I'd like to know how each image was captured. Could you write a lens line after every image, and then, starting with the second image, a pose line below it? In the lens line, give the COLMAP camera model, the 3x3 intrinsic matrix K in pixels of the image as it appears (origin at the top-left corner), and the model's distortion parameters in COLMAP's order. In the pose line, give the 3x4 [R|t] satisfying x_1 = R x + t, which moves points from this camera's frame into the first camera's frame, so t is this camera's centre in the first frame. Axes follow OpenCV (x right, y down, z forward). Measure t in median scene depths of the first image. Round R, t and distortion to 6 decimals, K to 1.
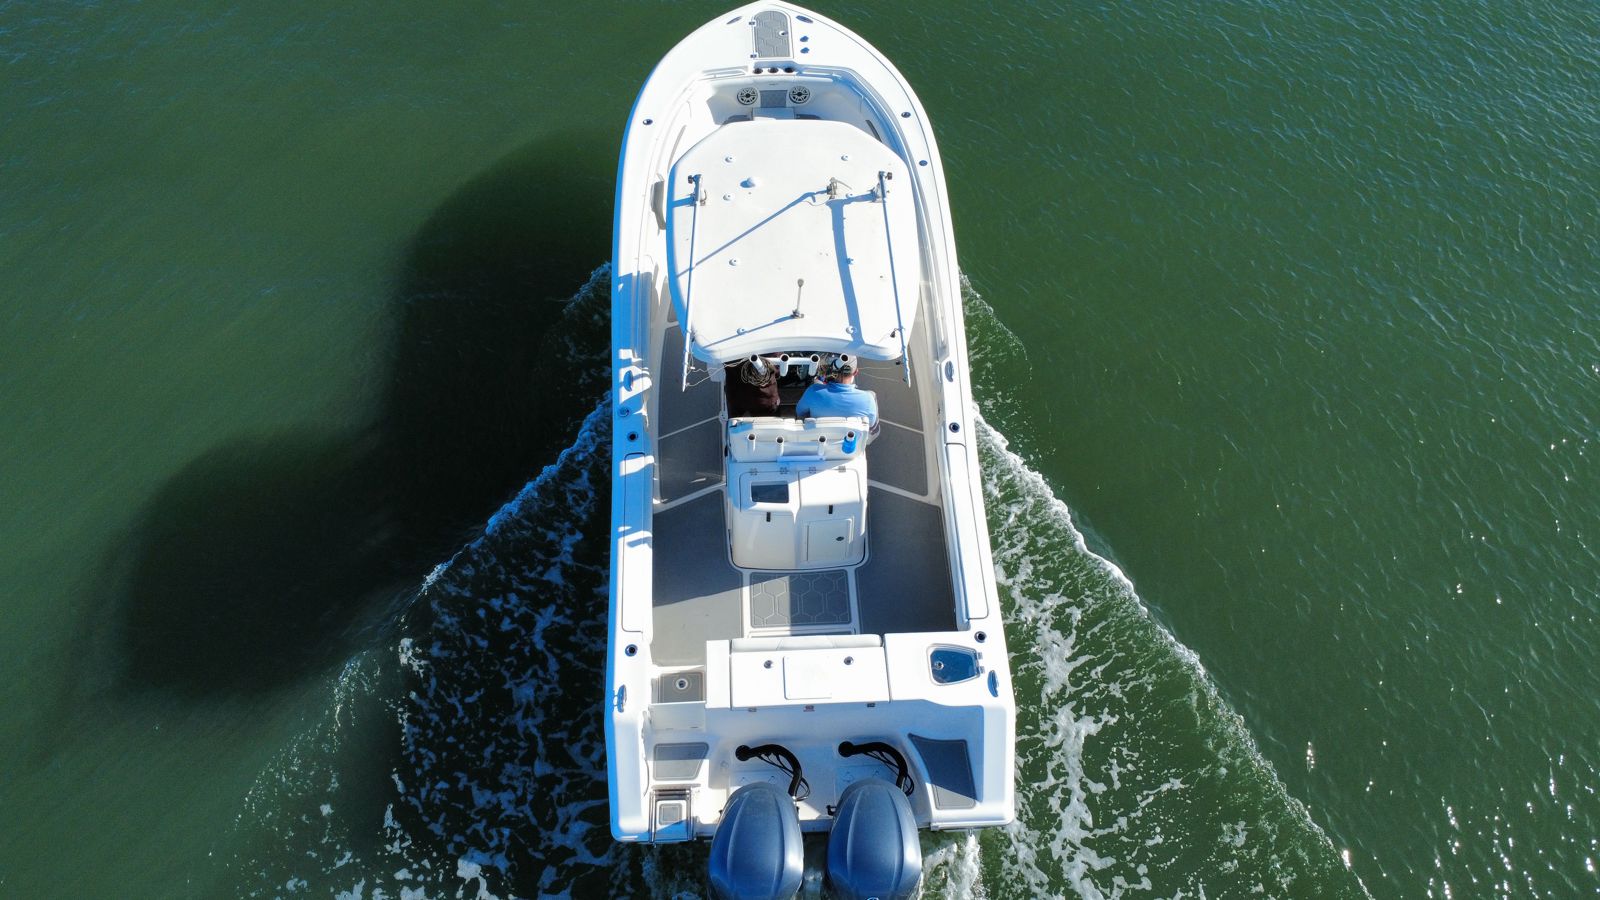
lens RADIAL K [[1206.7, 0, 802.2], [0, 1206.7, 446.2], [0, 0, 1]] dist [0.002439, -0.008029]
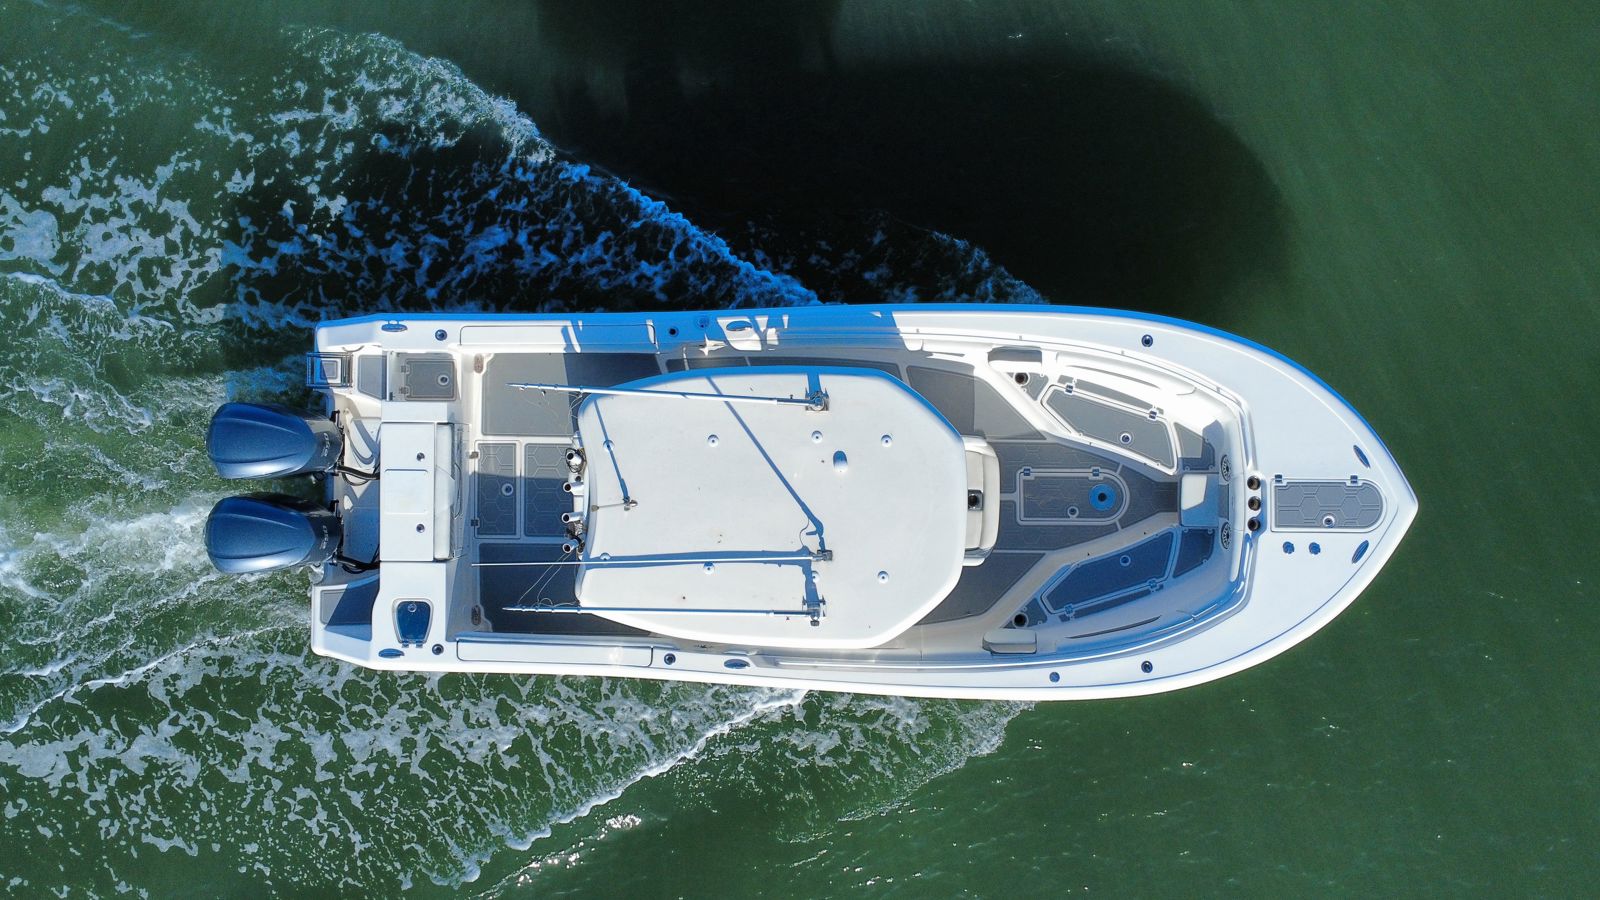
lens RADIAL K [[1206.7, 0, 791.5], [0, 1206.7, 444.8], [0, 0, 1]] dist [0.002439, -0.008029]
pose [[-0.064048, 0.997765, -0.019073, -0.036852], [-0.794496, -0.039415, 0.605988, -0.719067], [0.603882, 0.053966, 0.795245, 0.289008]]
